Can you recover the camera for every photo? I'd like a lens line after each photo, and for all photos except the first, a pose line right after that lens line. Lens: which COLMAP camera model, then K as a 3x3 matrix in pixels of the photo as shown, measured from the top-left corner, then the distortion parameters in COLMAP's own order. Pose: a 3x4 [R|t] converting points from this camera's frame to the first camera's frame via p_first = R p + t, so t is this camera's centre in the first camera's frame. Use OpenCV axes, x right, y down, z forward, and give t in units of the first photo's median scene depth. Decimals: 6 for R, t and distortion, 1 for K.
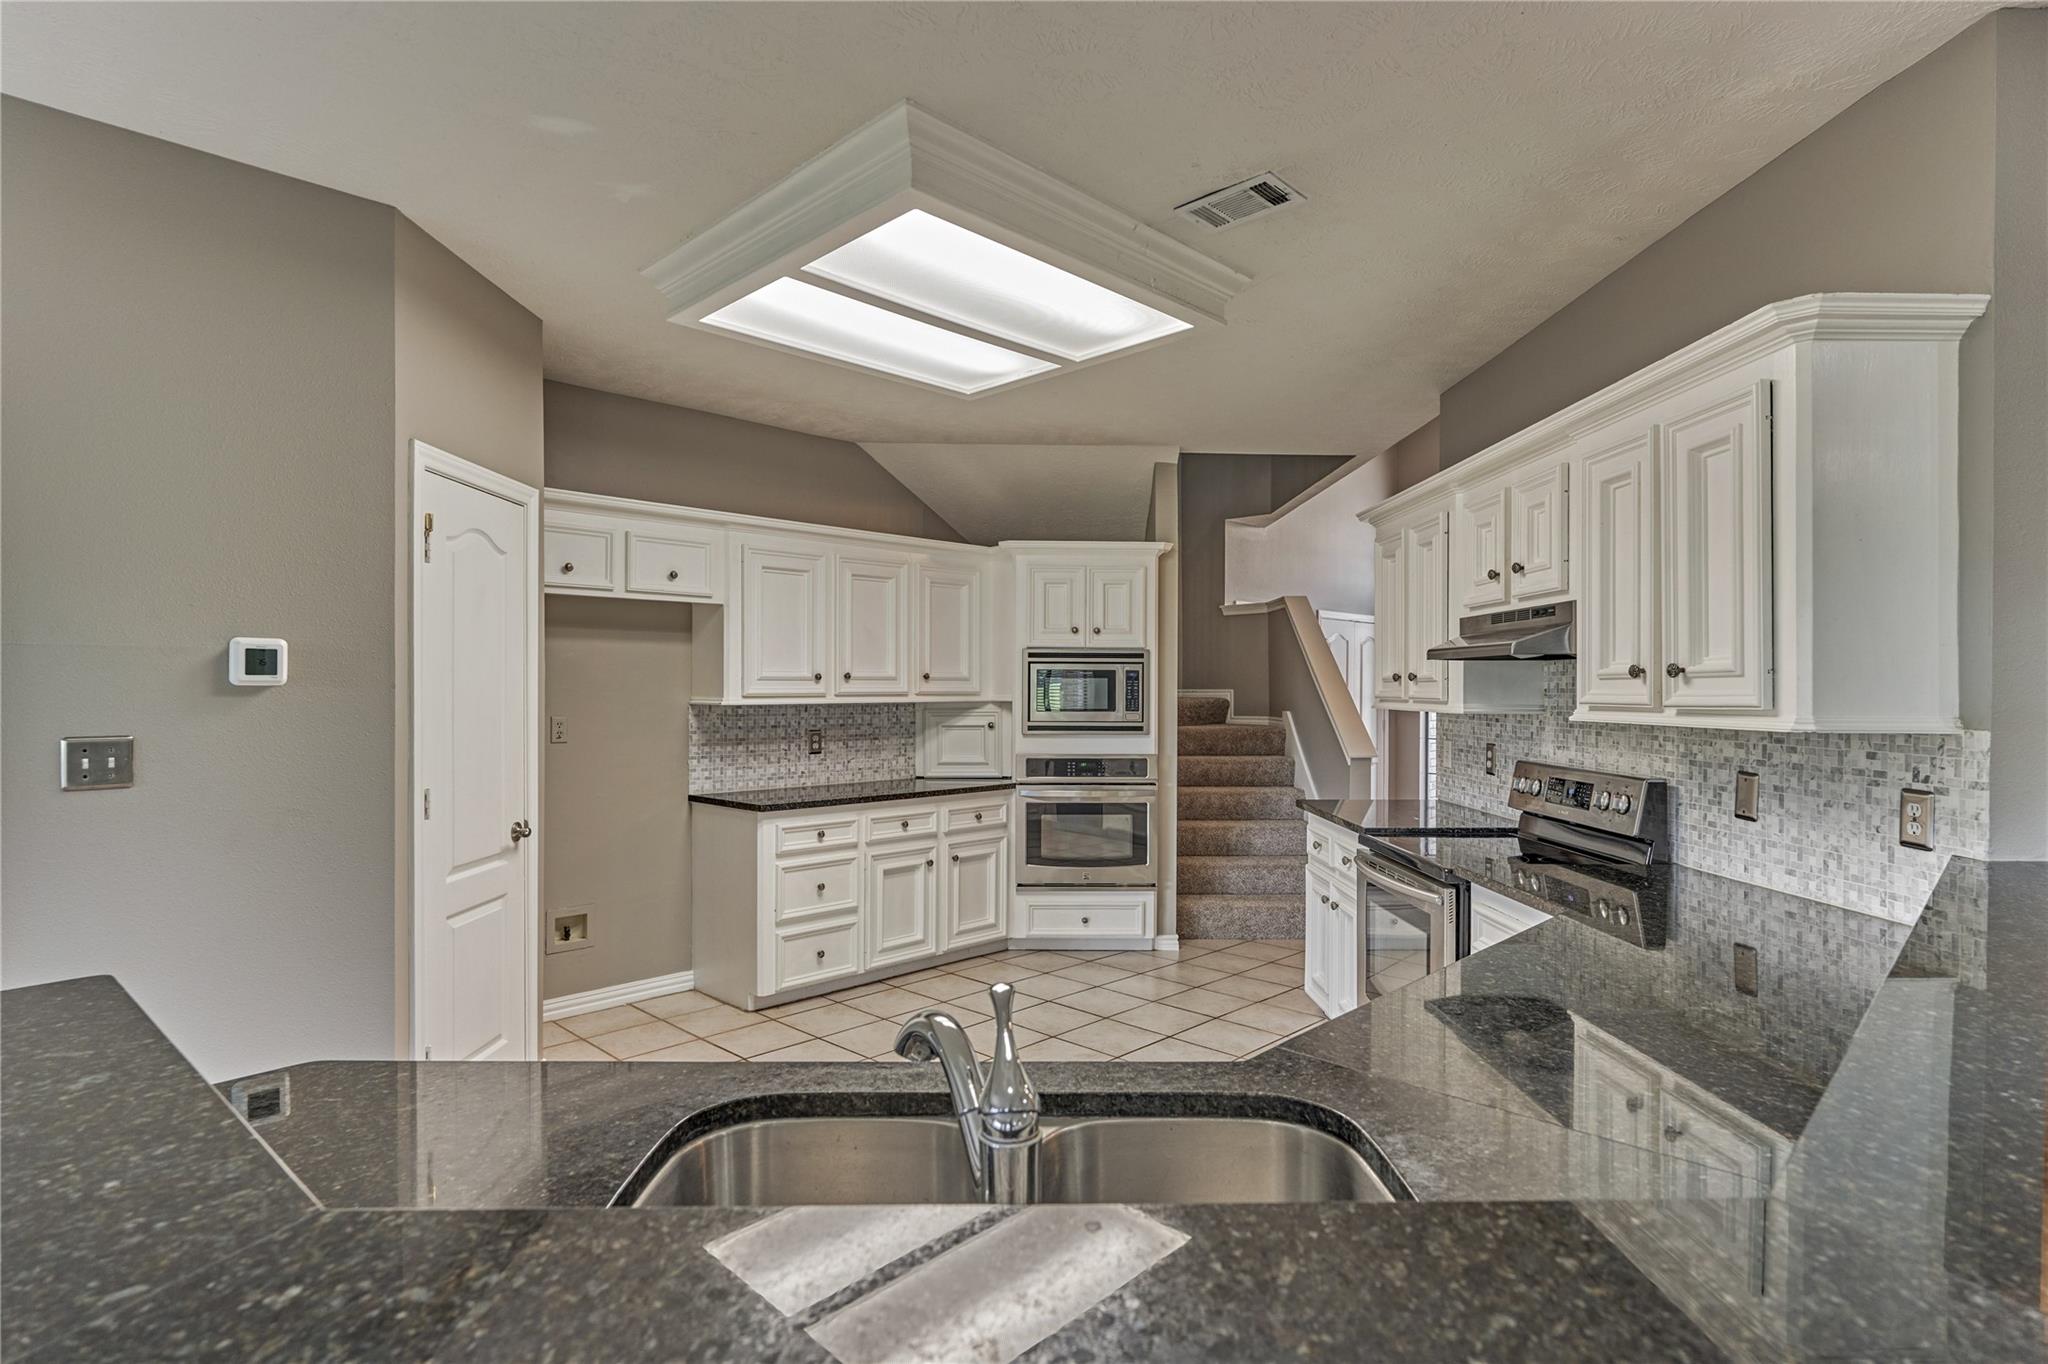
lens RADIAL K [[1041.6, 0, 1021.0], [0, 1041.6, 689.7], [0, 0, 1]] dist [-0.004501, -0.000933]
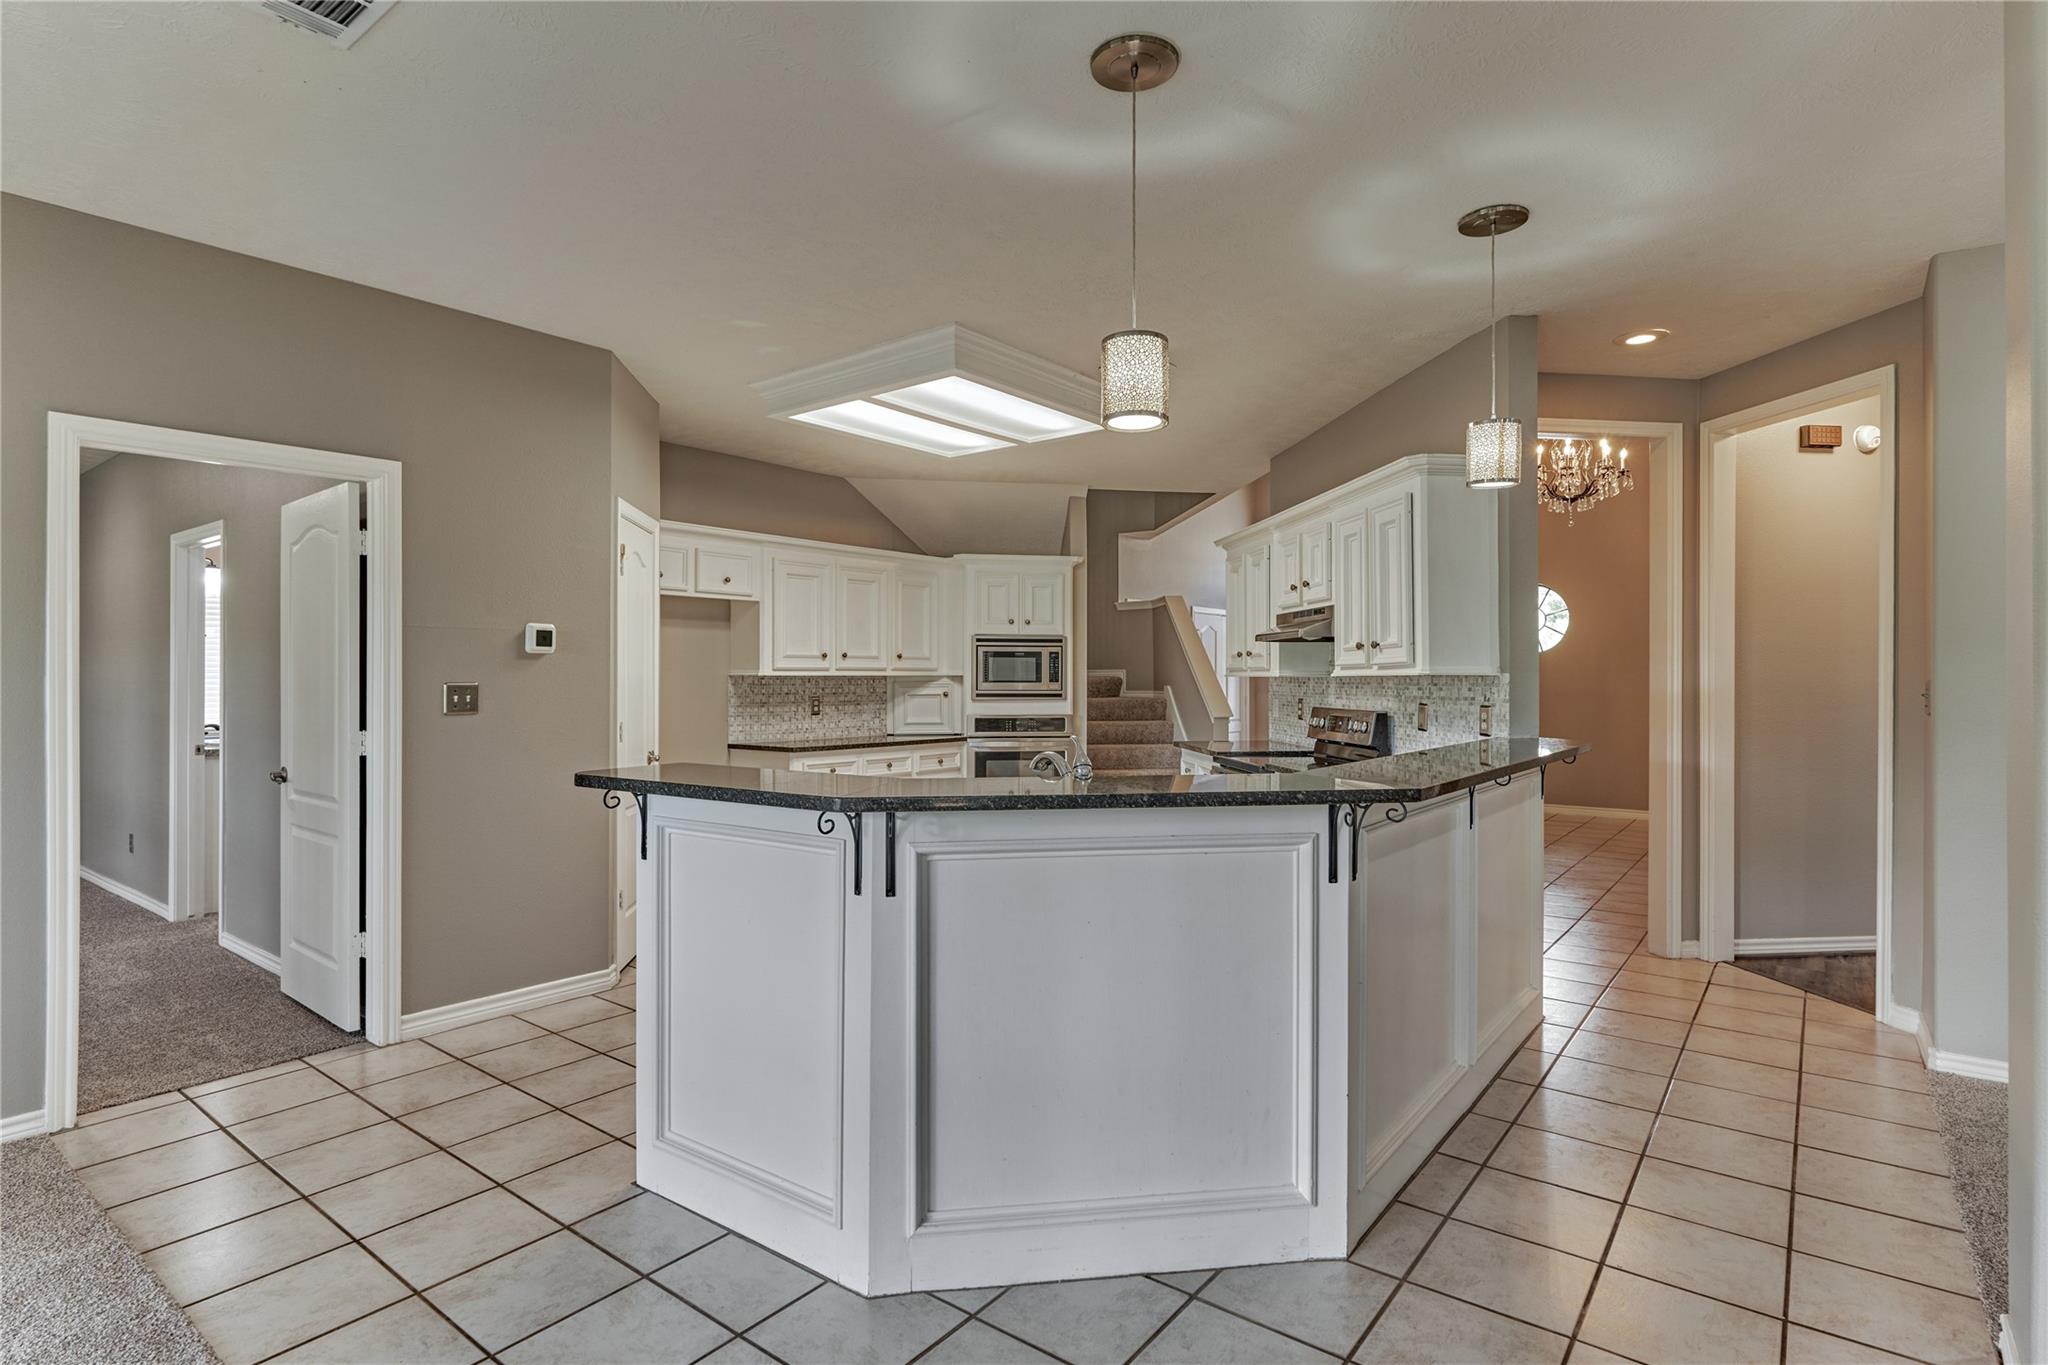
lens RADIAL K [[1041.6, 0, 1024.2], [0, 1041.6, 671.2], [0, 0, 1]] dist [-0.004501, -0.000933]
pose [[0.993742, -0.000821, 0.111693, -0.102506], [0.001987, 0.999945, -0.010330, 0.025416], [-0.111678, 0.010487, 0.993689, -0.412936]]
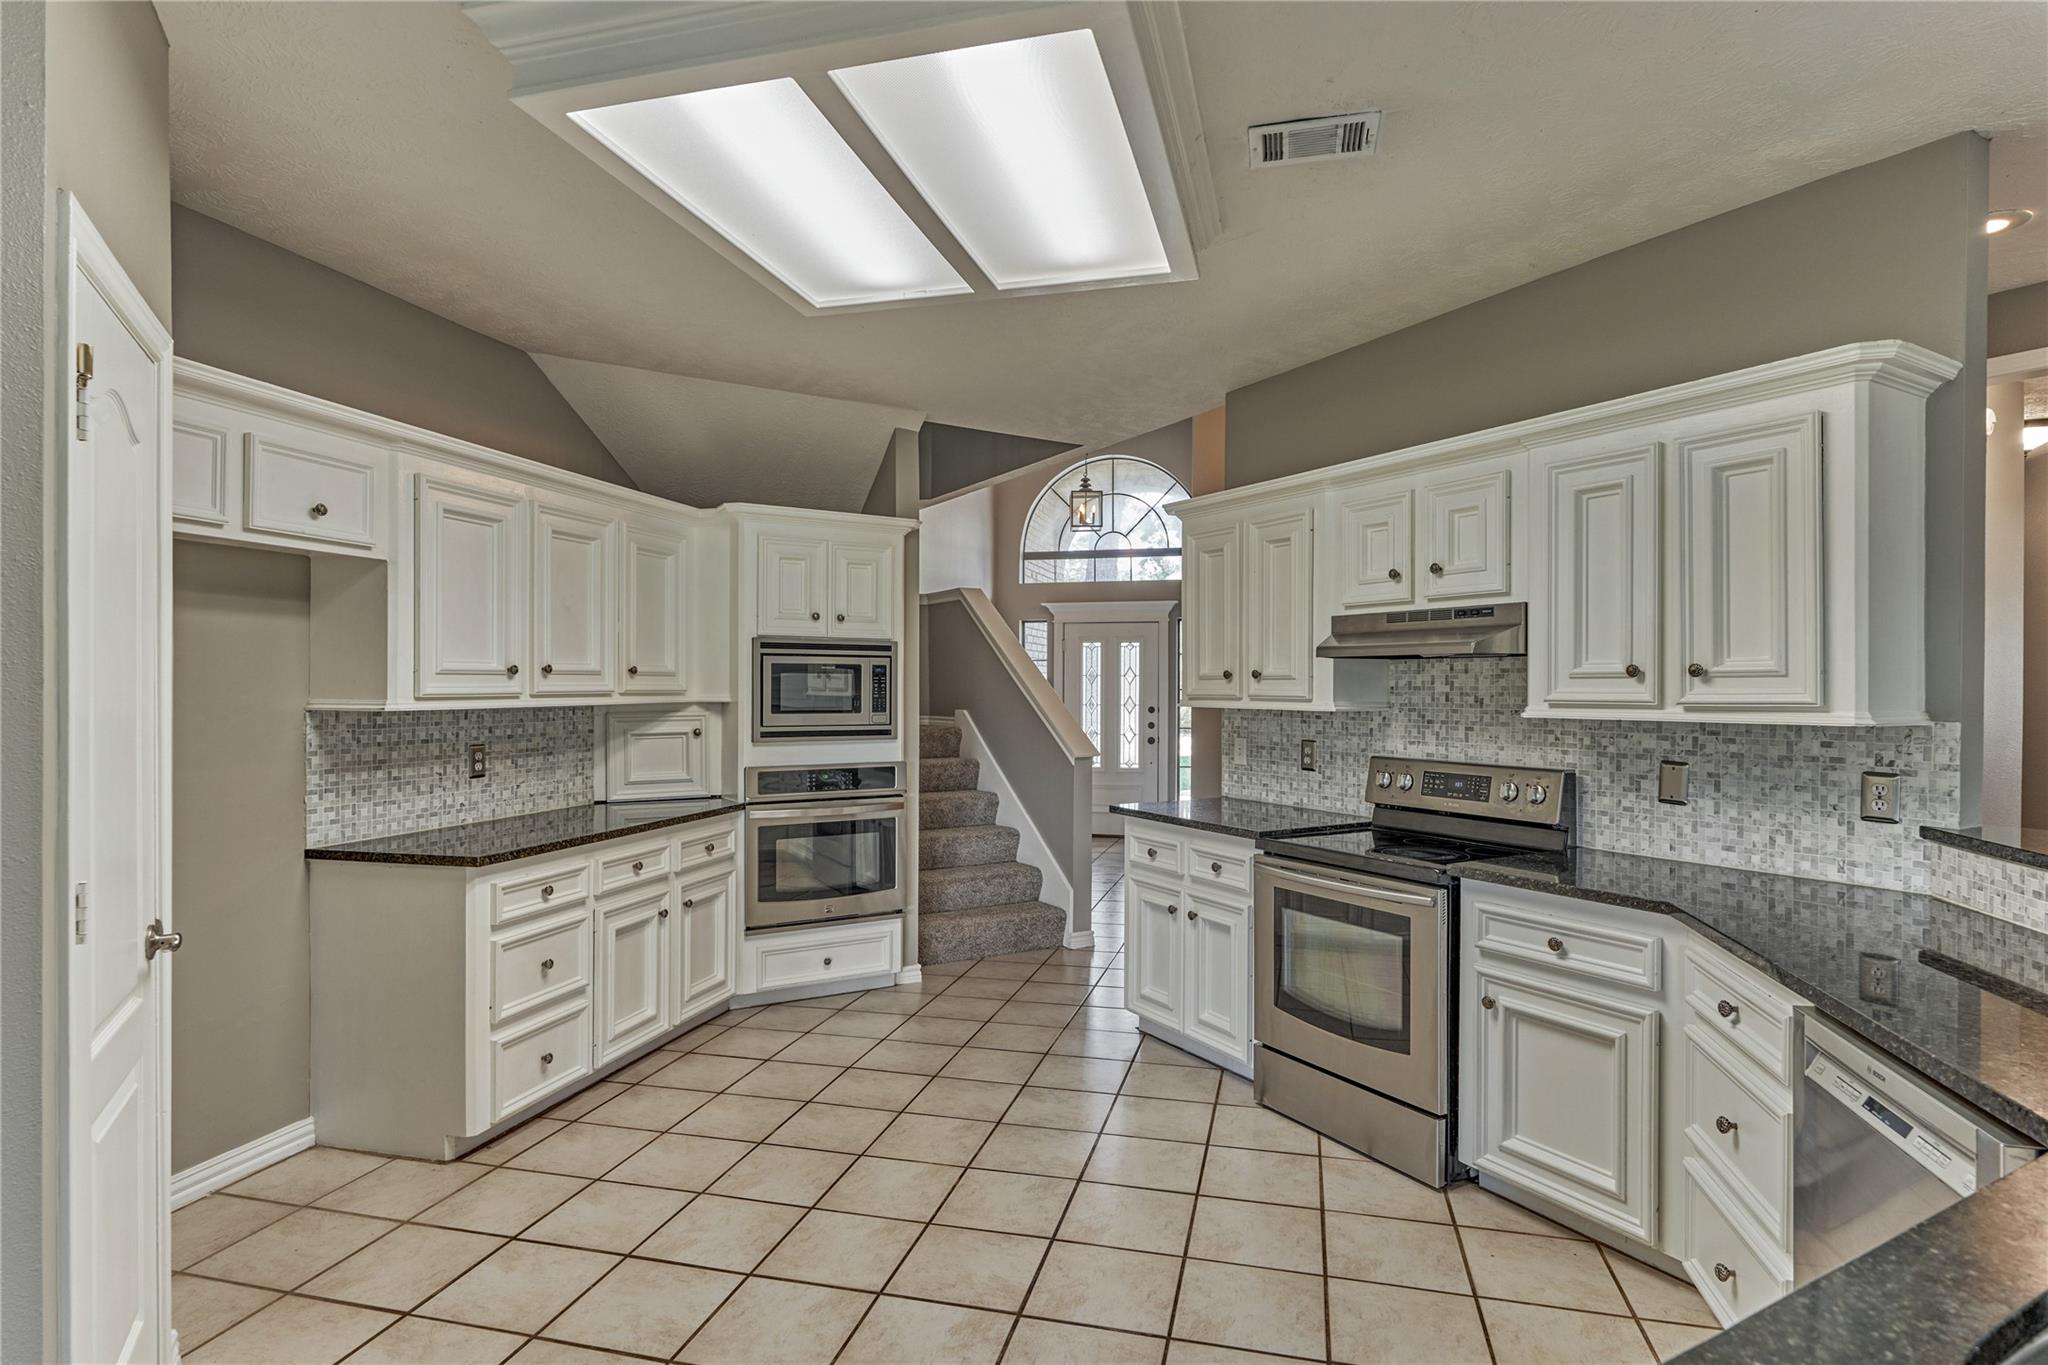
lens RADIAL K [[1073.0, 0, 1028.4], [0, 1073.0, 687.2], [0, 0, 1]] dist [-0.004672, 0.000268]
pose [[0.864776, -0.000628, 0.502158, -0.296587], [0.000267, 1.000000, 0.000791, -0.001113], [-0.502158, -0.000550, 0.864776, 0.214643]]
